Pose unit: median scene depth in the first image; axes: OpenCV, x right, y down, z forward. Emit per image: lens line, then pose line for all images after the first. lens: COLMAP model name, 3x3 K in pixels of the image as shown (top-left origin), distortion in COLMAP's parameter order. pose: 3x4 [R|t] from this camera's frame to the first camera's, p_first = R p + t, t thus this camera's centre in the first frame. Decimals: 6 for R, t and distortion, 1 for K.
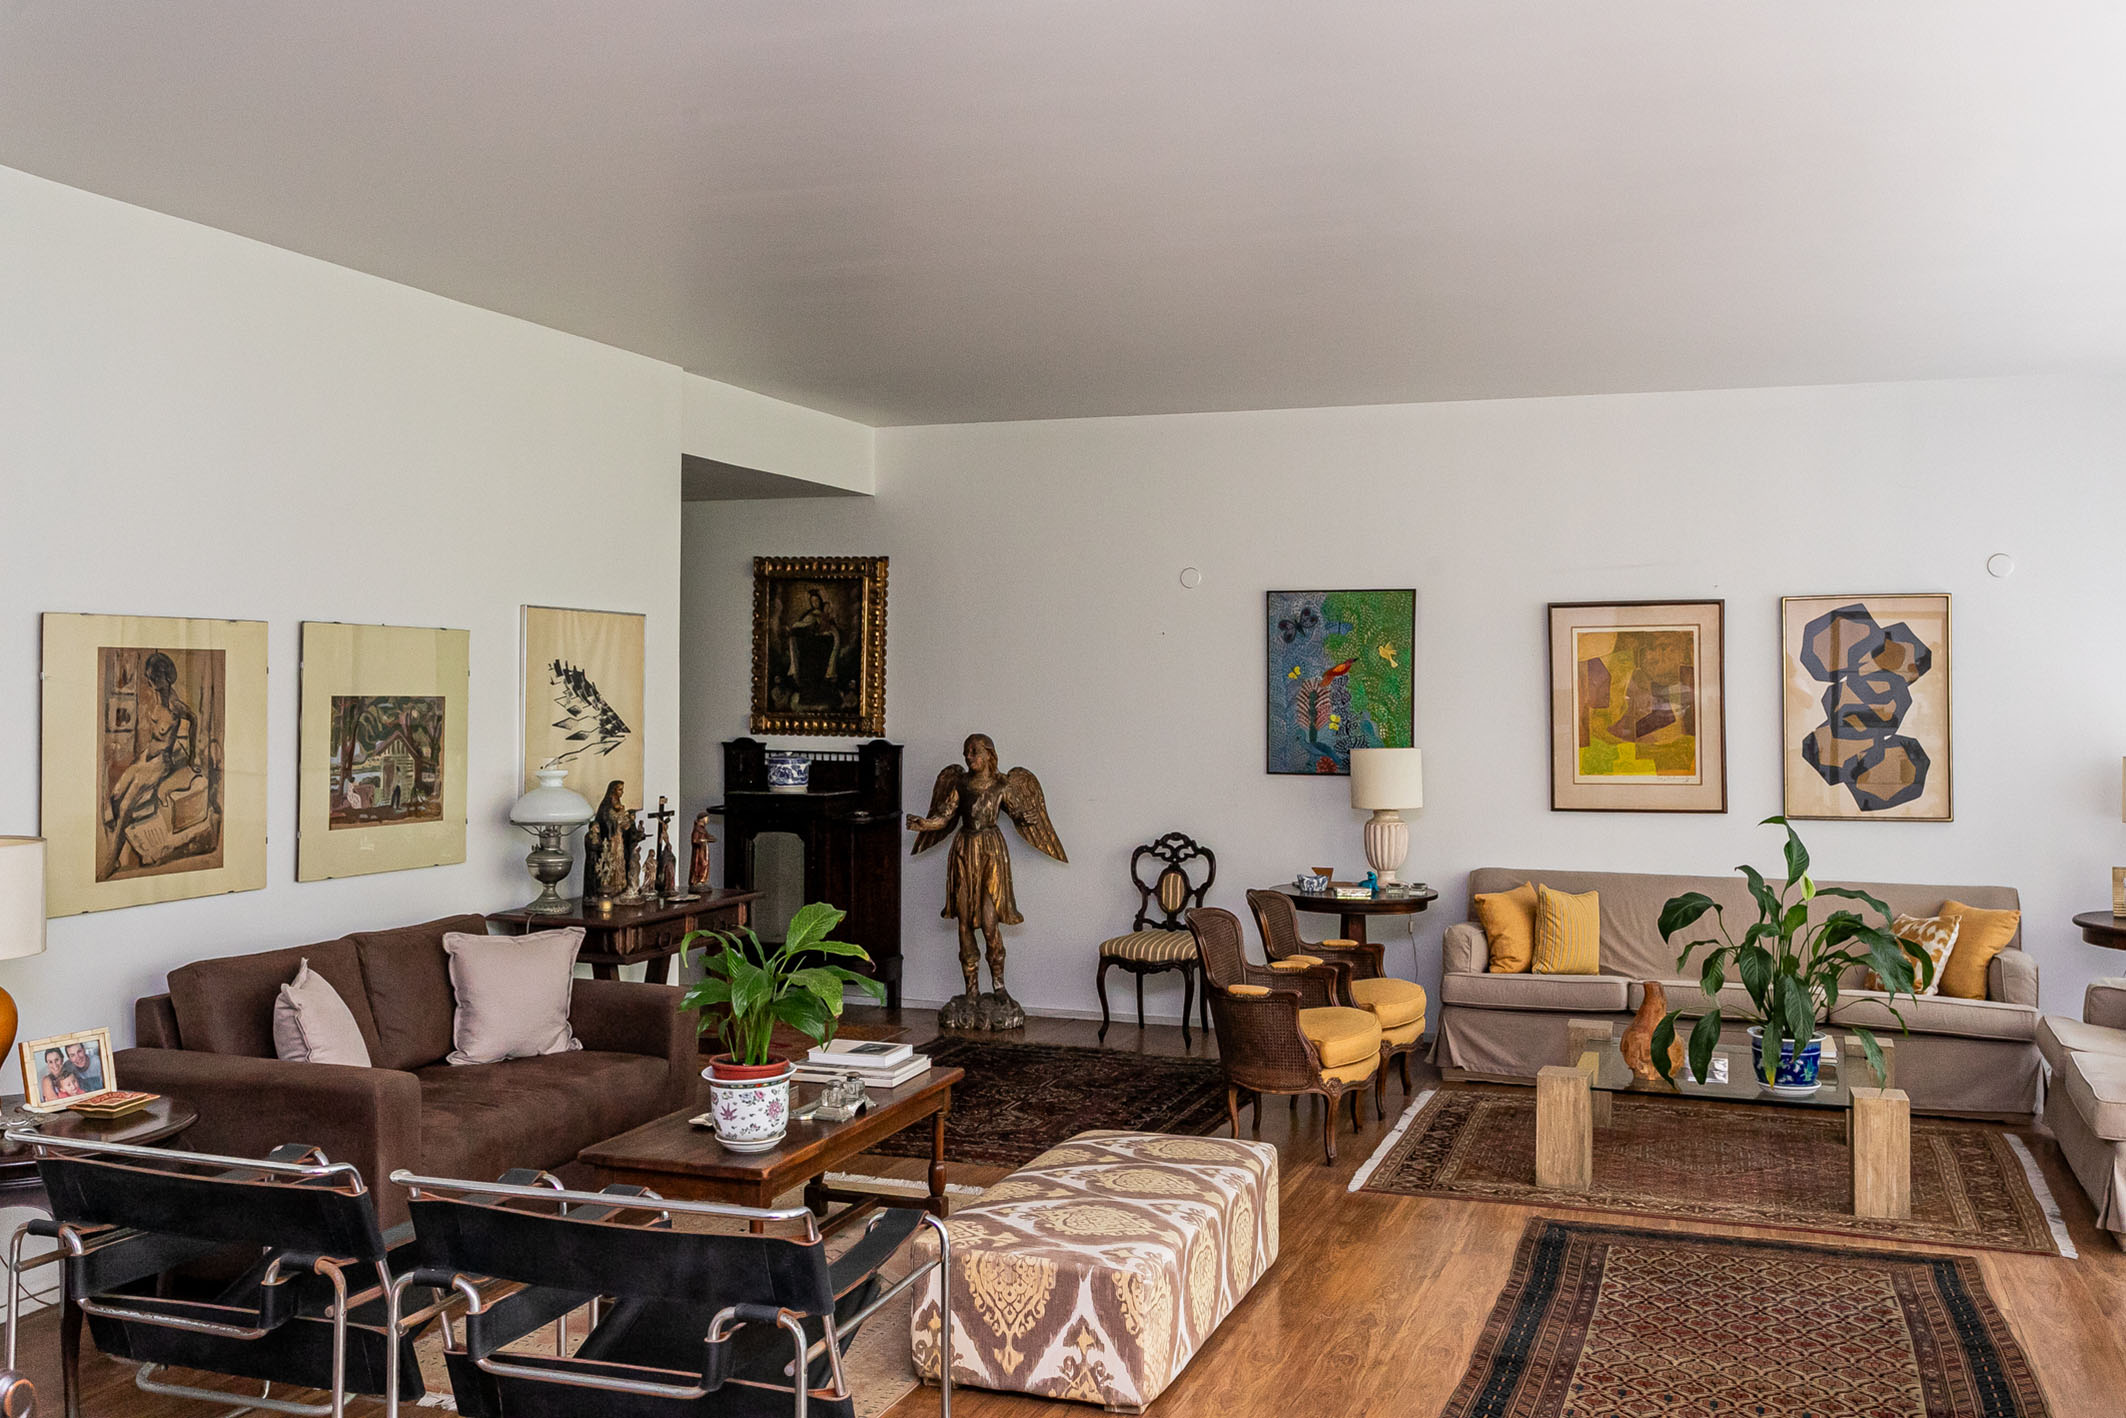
lens RADIAL K [[1920.7, 0, 1103.9], [0, 1920.7, 679.6], [0, 0, 1]] dist [0.011787, -0.007078]
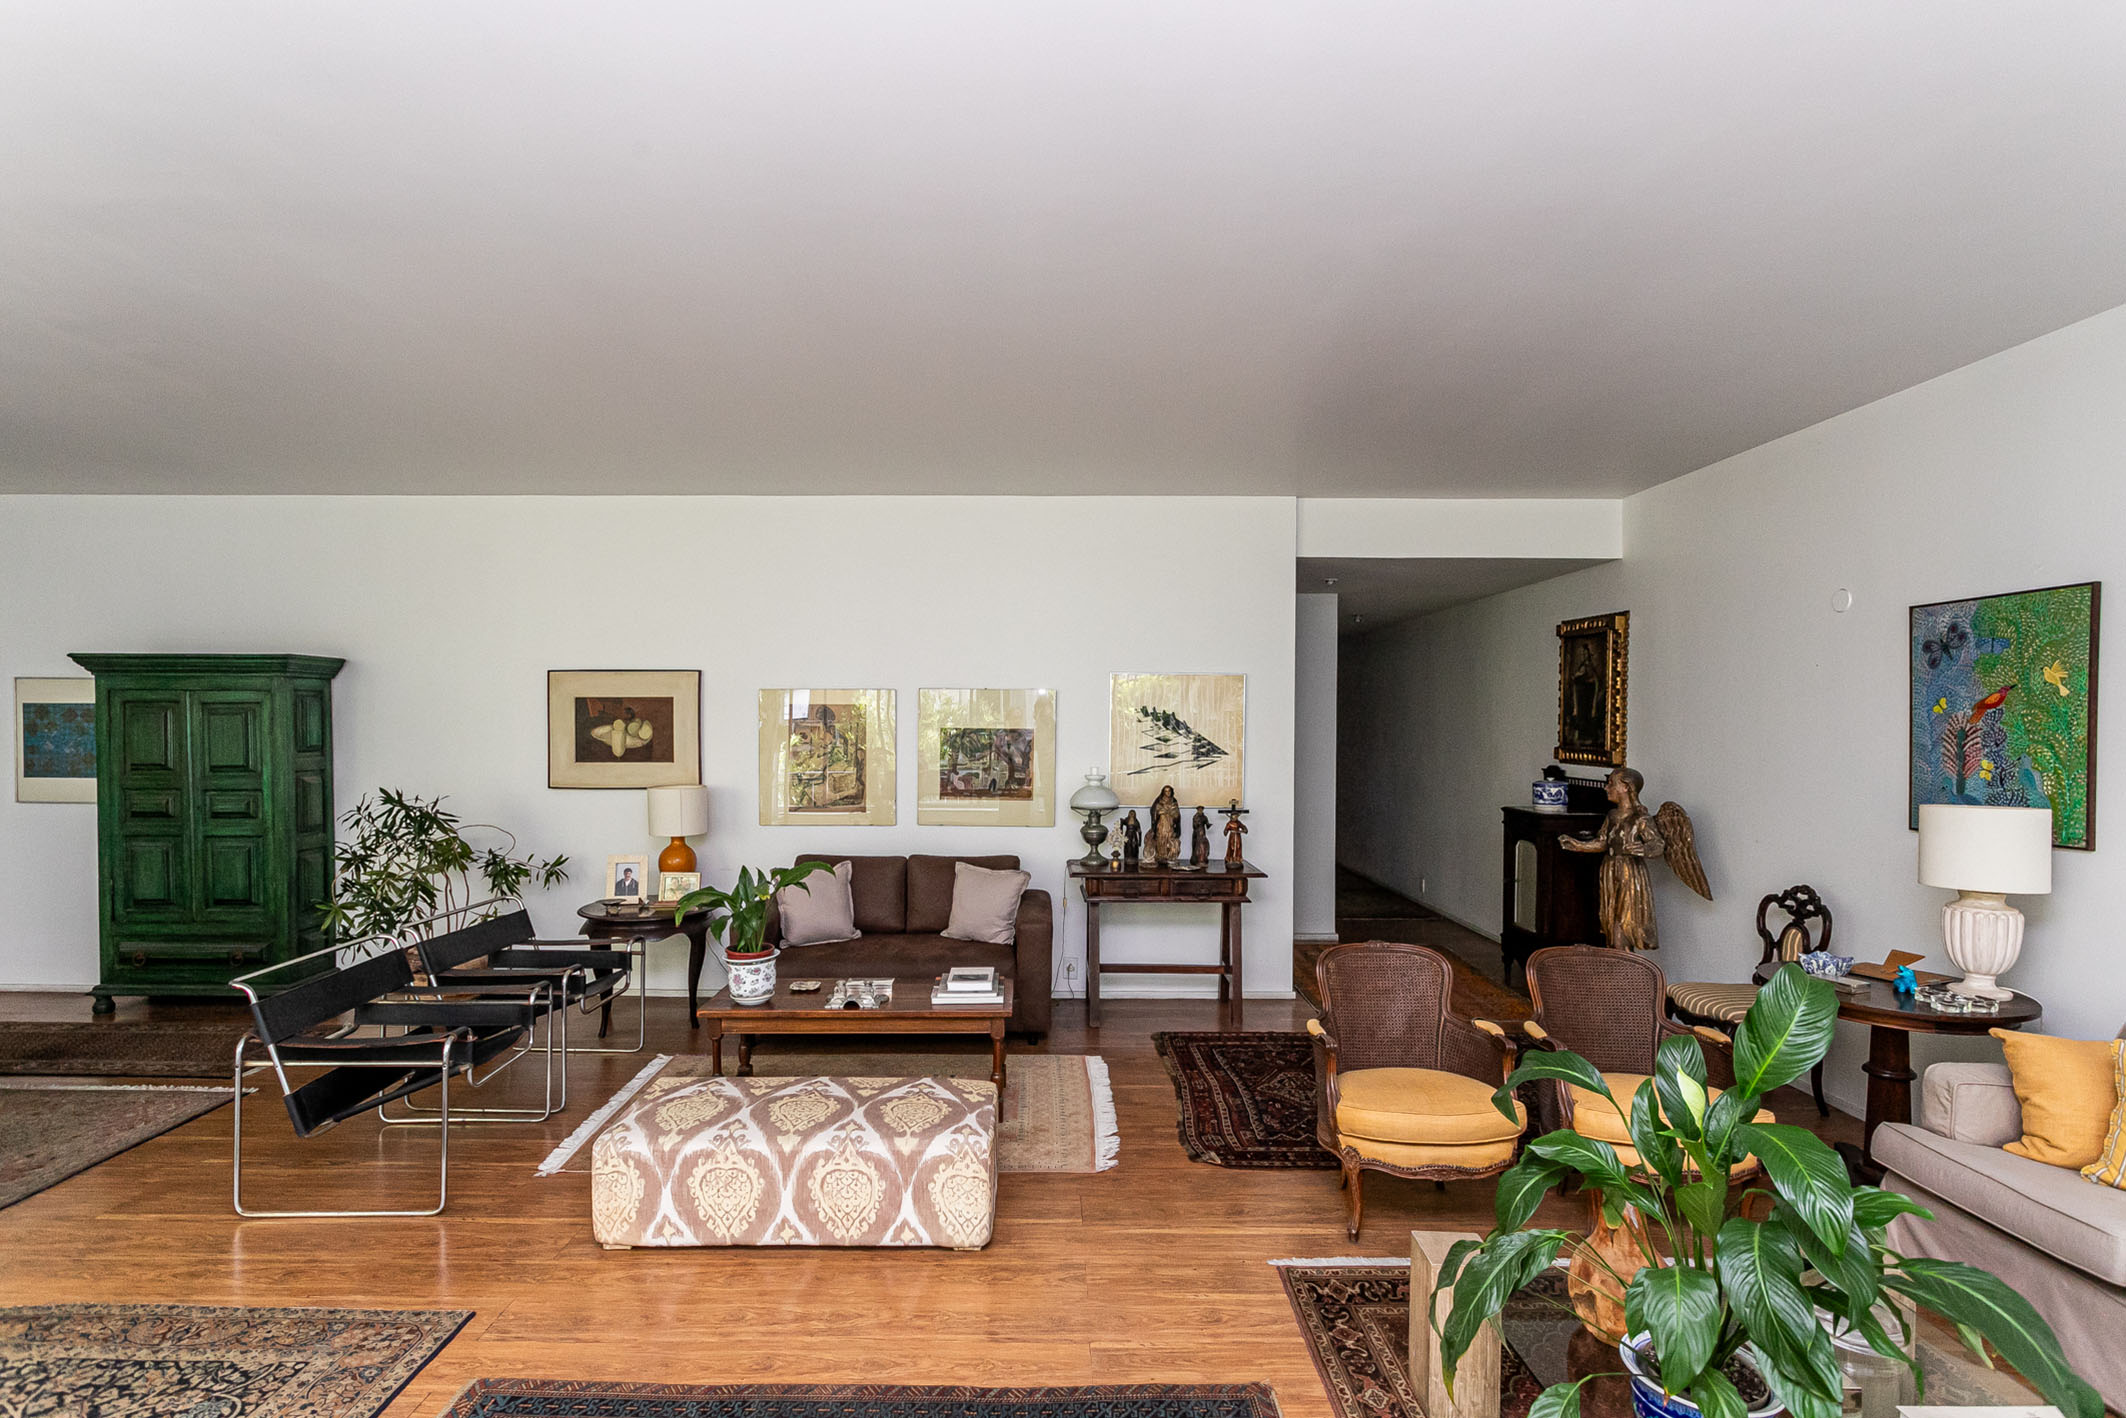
lens RADIAL K [[1036.2, 0, 1022.1], [0, 1036.2, 728.7], [0, 0, 1]] dist [0.012177, -0.001348]
pose [[0.315558, 0.002418, -0.948903, 0.435278], [0.001227, 0.999995, 0.002956, 0.004673], [0.948905, -0.002097, 0.315554, 0.559502]]
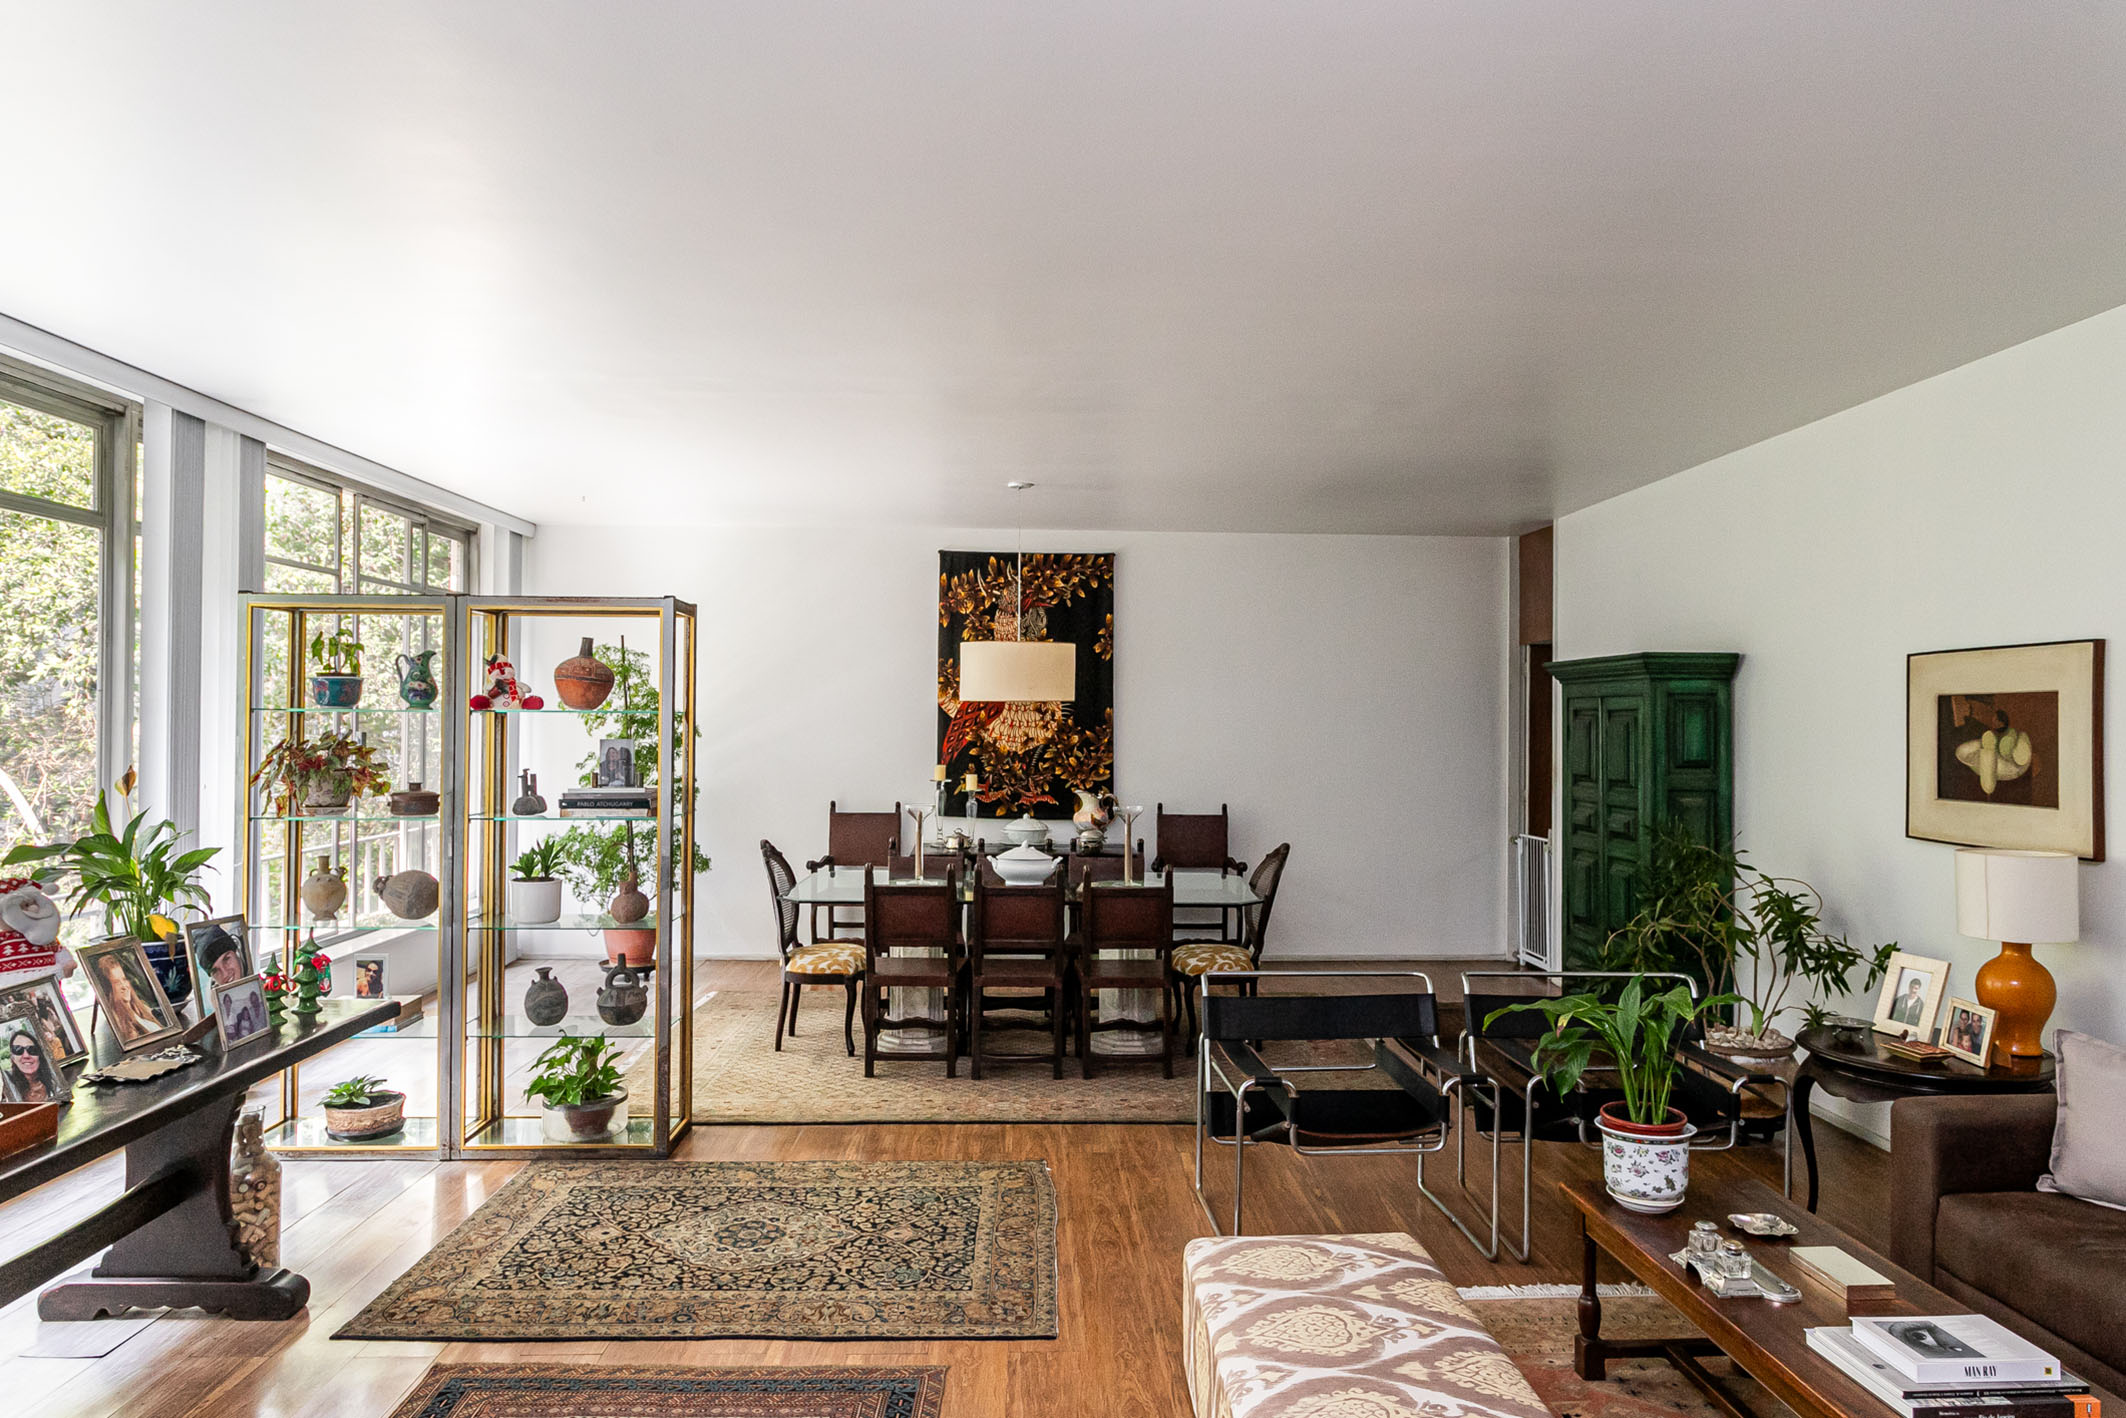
lens RADIAL K [[1356.0, 0, 1102.6], [0, 1356.0, 716.0], [0, 0, 1]] dist [-0.011210, 0.010149]
pose [[-0.924168, -0.016128, -0.381645, 0.199346], [-0.013910, 0.999867, -0.008570, 0.003785], [0.381732, -0.002611, -0.924269, 0.909387]]
